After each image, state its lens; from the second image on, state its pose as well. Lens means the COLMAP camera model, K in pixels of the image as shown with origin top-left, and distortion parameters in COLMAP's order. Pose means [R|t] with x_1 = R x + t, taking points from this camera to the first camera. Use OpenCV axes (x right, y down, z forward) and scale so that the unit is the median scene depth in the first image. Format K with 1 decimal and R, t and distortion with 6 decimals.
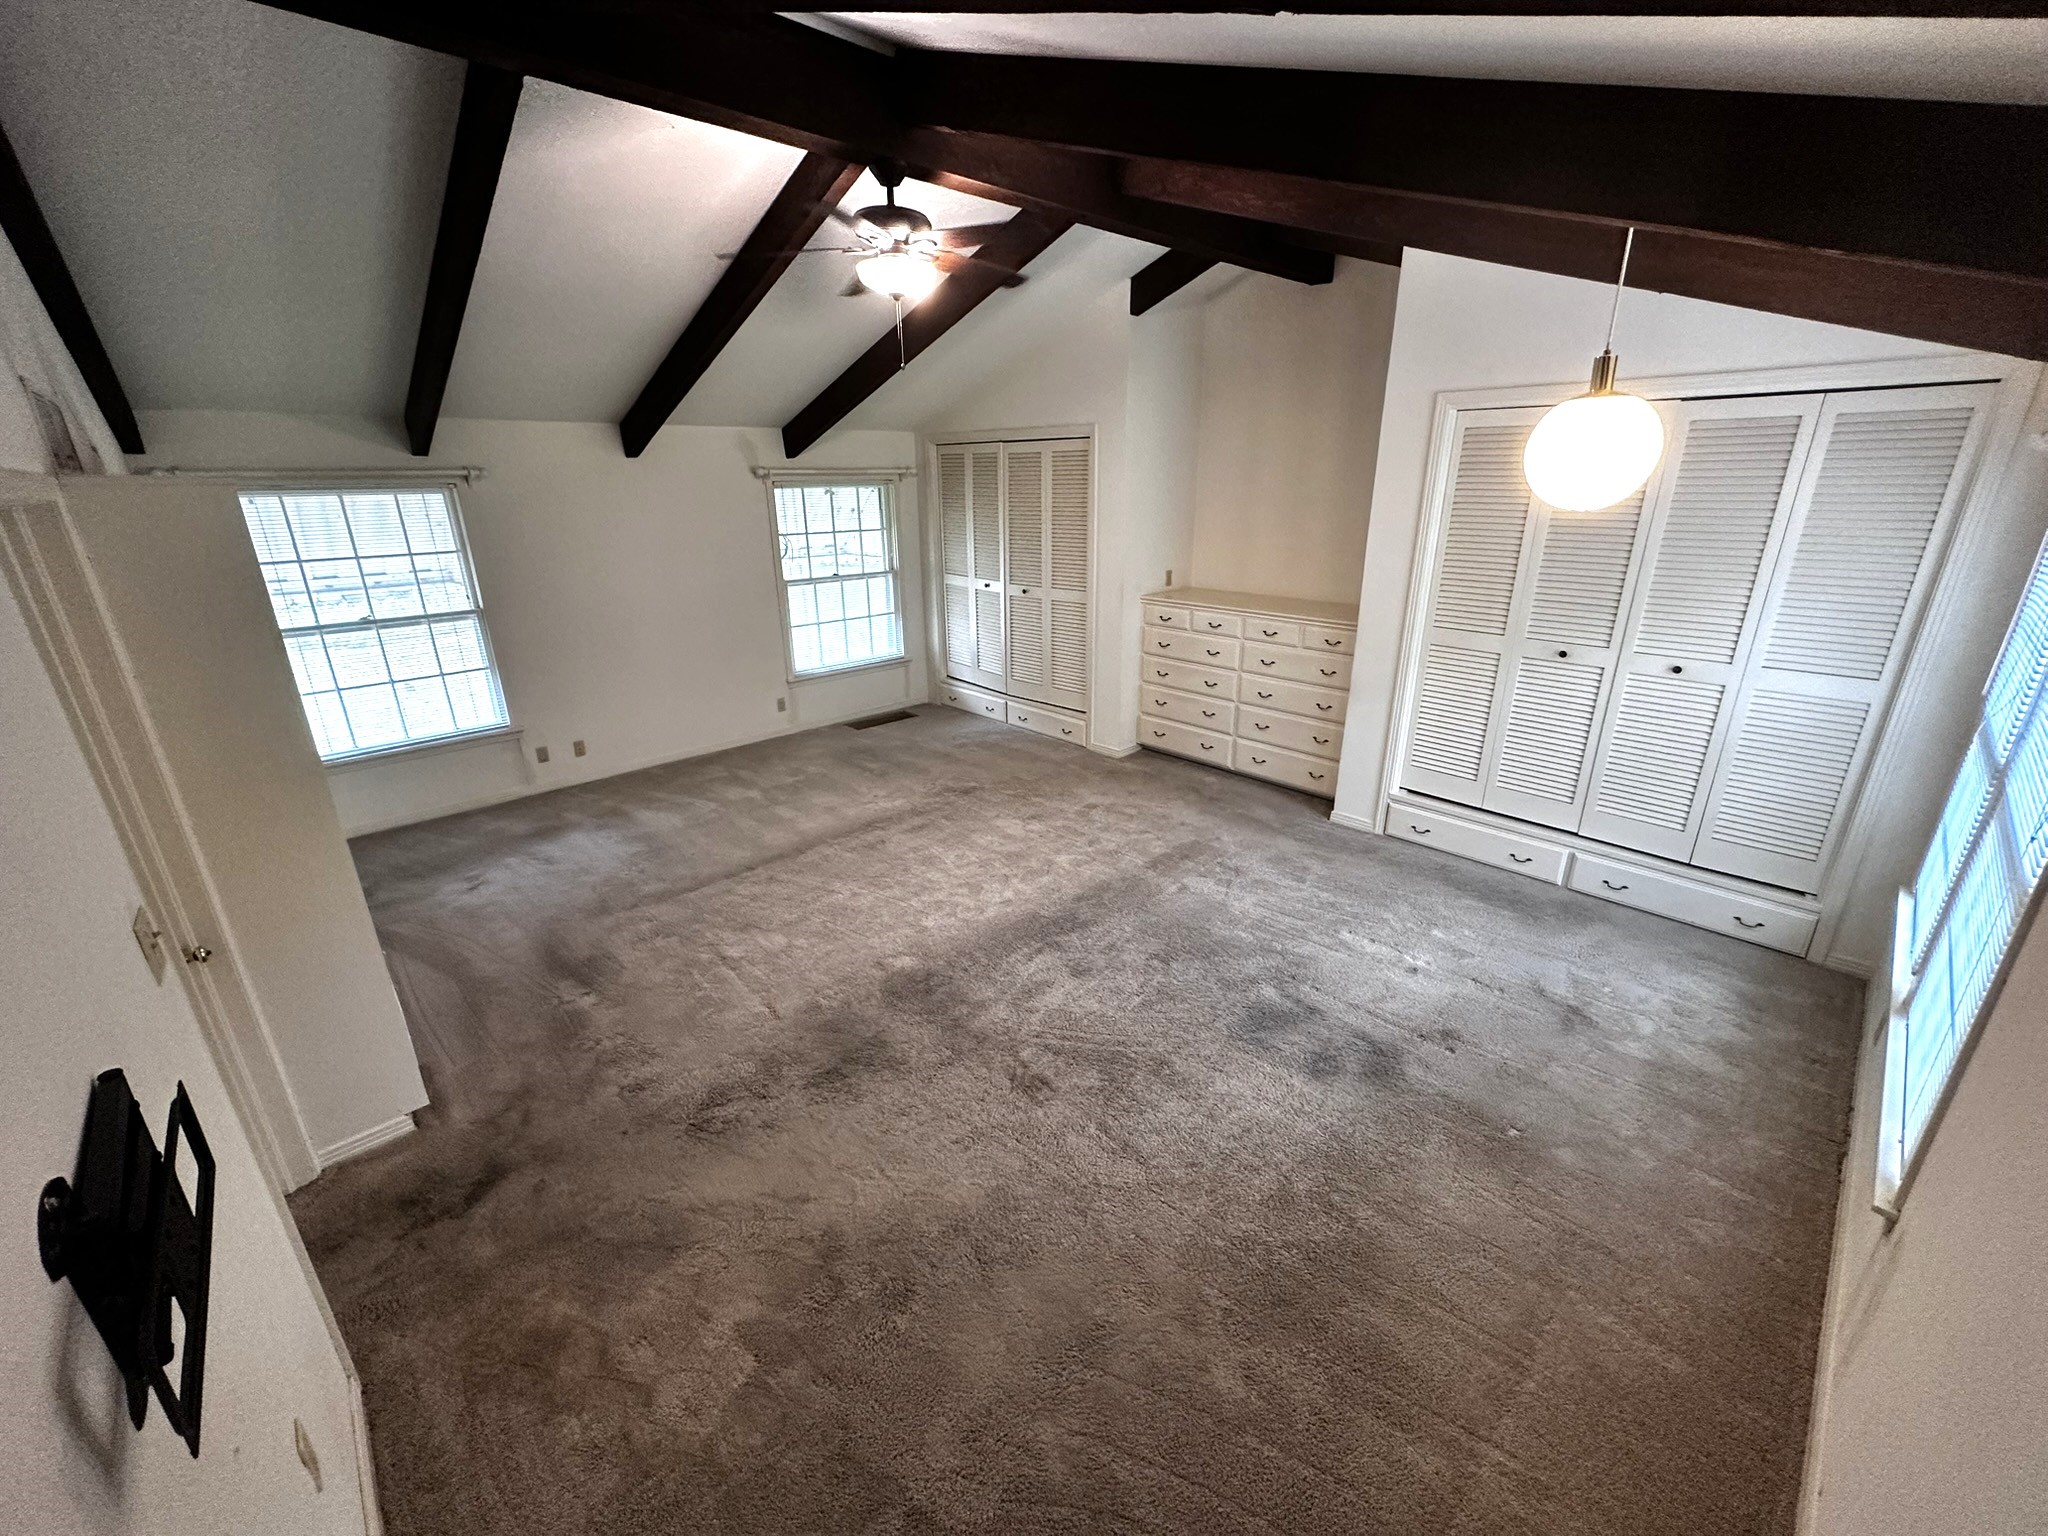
lens RADIAL K [[821.6, 0, 1024.0], [0, 821.6, 768.0], [0, 0, 1]] dist [-0.000080, 0.000097]
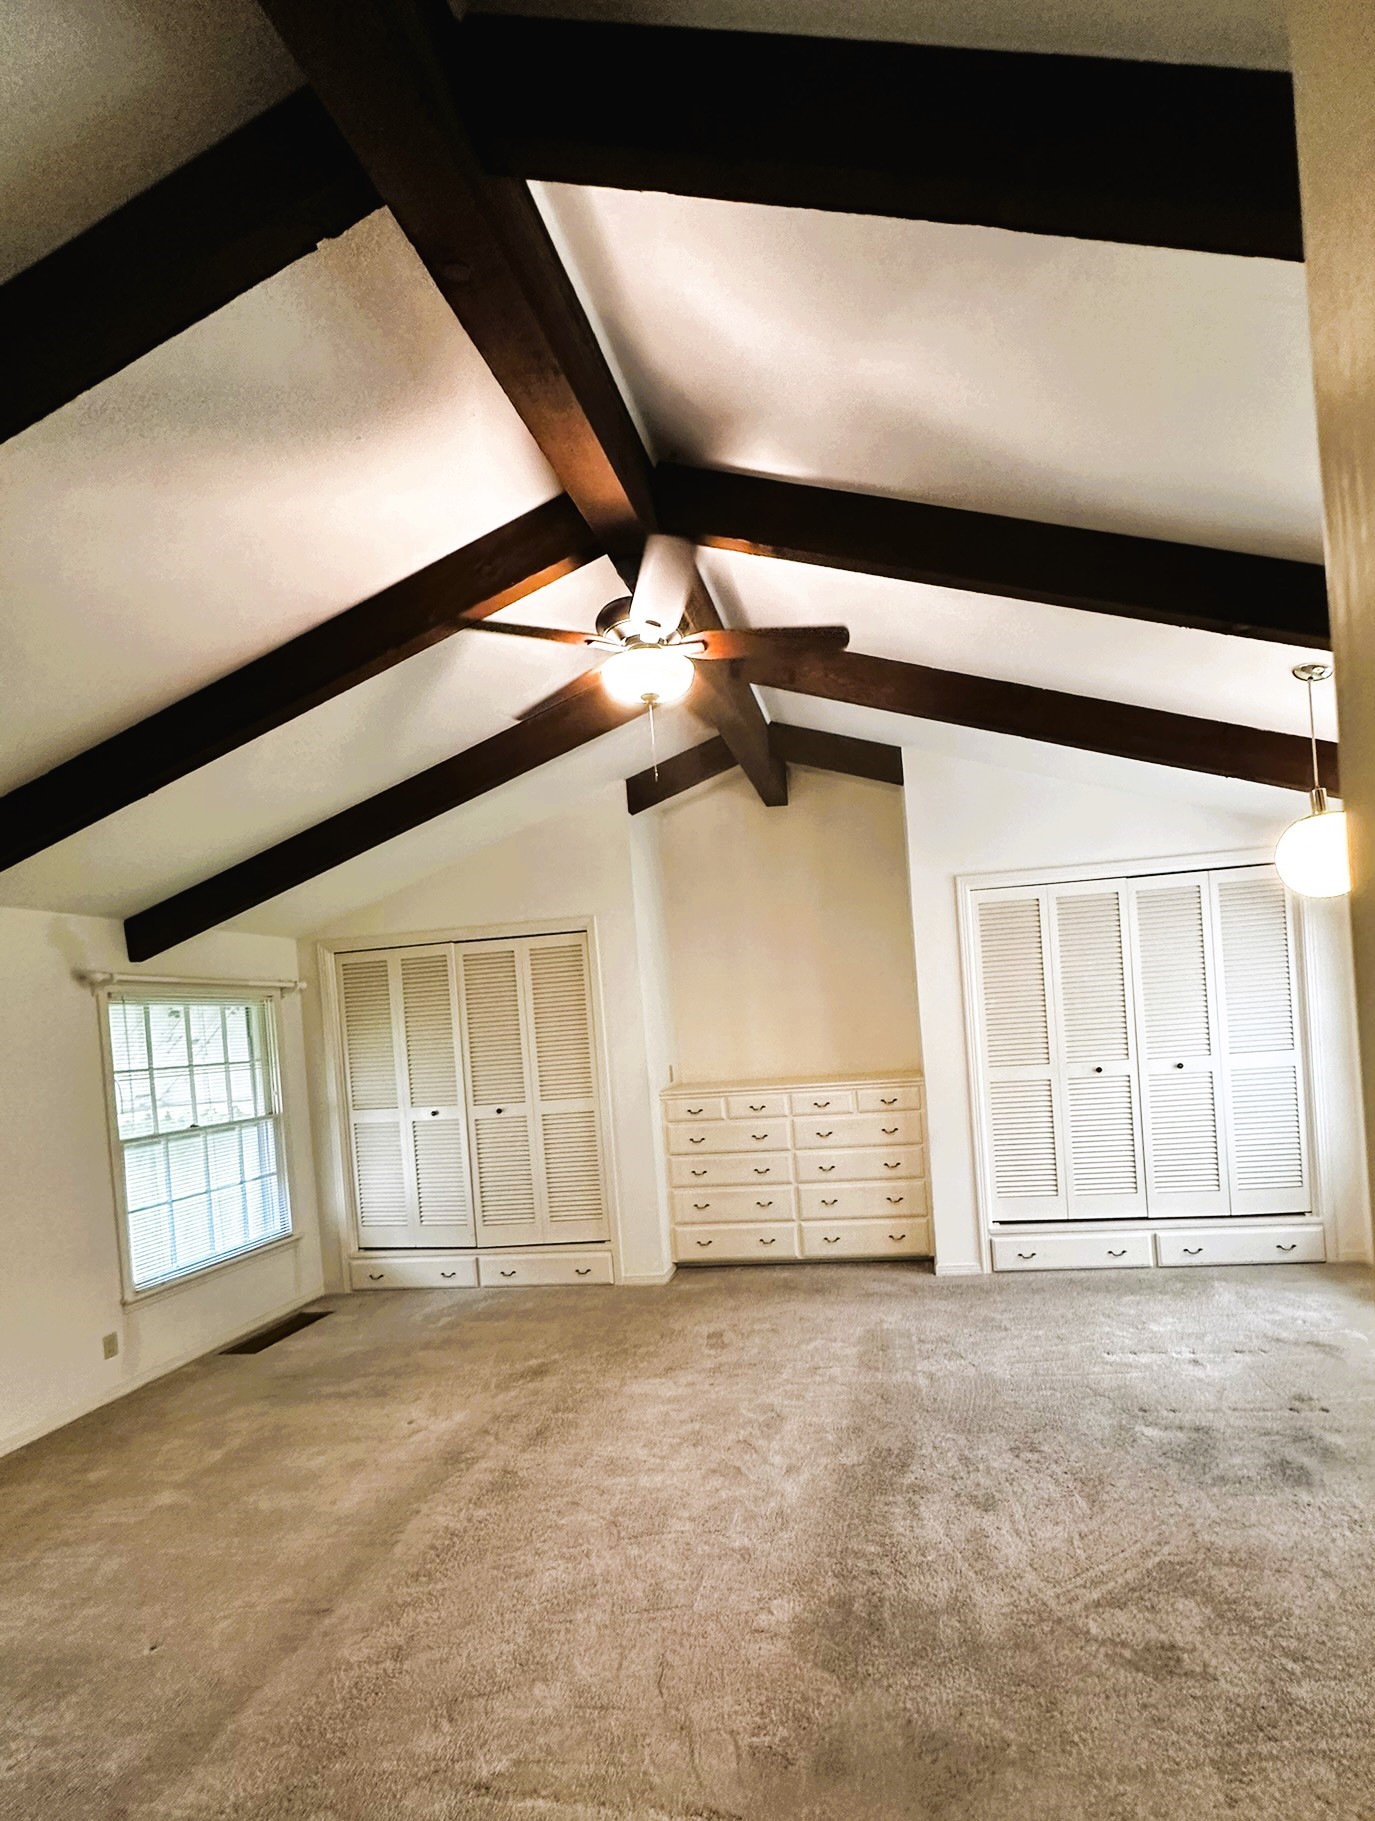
lens RADIAL K [[825.4, 0, 687.8], [0, 825.4, 1045.6], [0, 0, 1]] dist [-0.003819, -0.000648]
pose [[0.781611, -0.052099, 0.621587, -0.400358], [0.269849, 0.926672, -0.261650, -0.011494], [-0.562376, 0.372243, 0.738356, 0.296573]]
